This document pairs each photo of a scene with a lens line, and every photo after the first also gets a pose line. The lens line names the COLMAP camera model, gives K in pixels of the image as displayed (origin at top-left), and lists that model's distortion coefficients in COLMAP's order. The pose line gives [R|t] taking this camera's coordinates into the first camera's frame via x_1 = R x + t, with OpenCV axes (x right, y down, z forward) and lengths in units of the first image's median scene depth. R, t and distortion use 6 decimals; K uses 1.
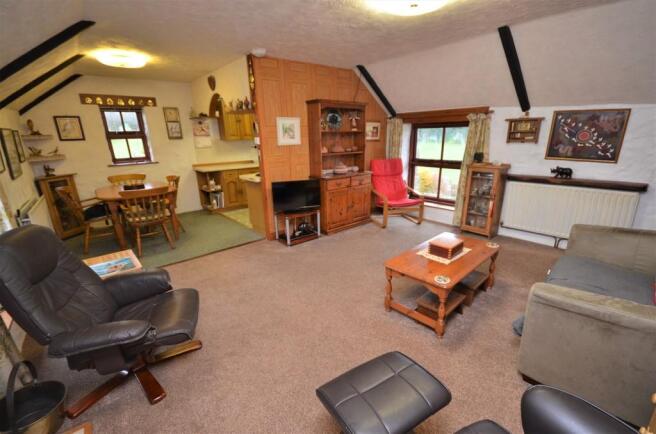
lens RADIAL K [[286.5, 0, 332.7], [0, 286.5, 221.7], [0, 0, 1]] dist [0.017059, -0.017199]
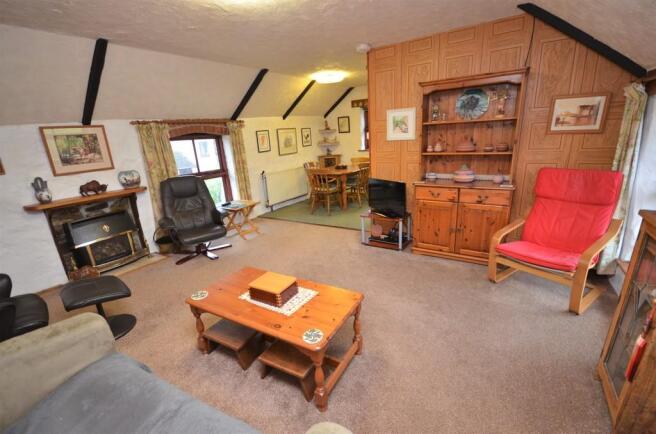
lens RADIAL K [[286.5, 0, 332.7], [0, 286.5, 221.7], [0, 0, 1]] dist [0.017059, -0.017199]
pose [[0.297384, 0.285542, -0.911059, 0.622792], [-0.231756, 0.947280, 0.221245, -0.162815], [0.926203, 0.145349, 0.347882, 0.493903]]
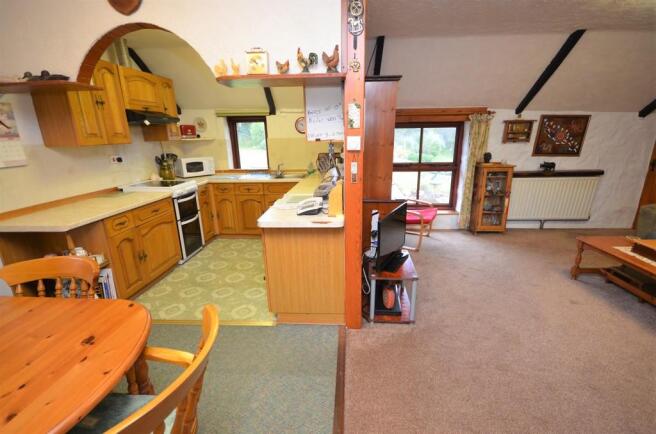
lens RADIAL K [[294.5, 0, 332.0], [0, 294.5, 221.8], [0, 0, 1]] dist [0.018154, -0.016613]
pose [[0.698098, -0.193869, 0.689256, -0.569526], [0.208942, 0.975905, 0.062873, -0.166437], [-0.684837, 0.100123, 0.721785, 0.588950]]
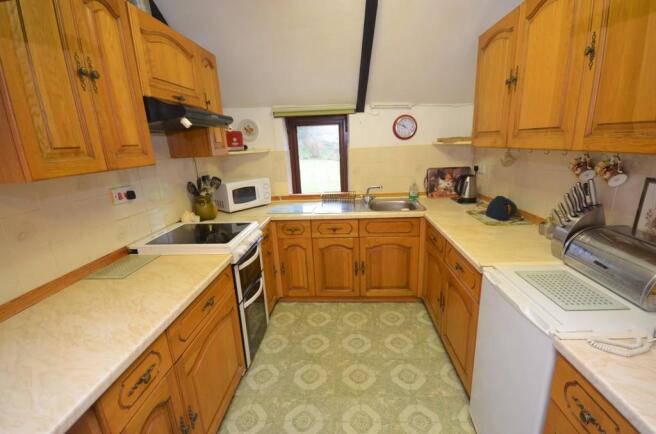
lens RADIAL K [[286.5, 0, 332.7], [0, 286.5, 221.7], [0, 0, 1]] dist [0.017059, -0.017199]
pose [[0.689239, -0.198671, 0.696763, -0.487613], [0.234651, 0.971049, 0.044763, -0.303594], [-0.685484, 0.132644, 0.715903, 1.023206]]
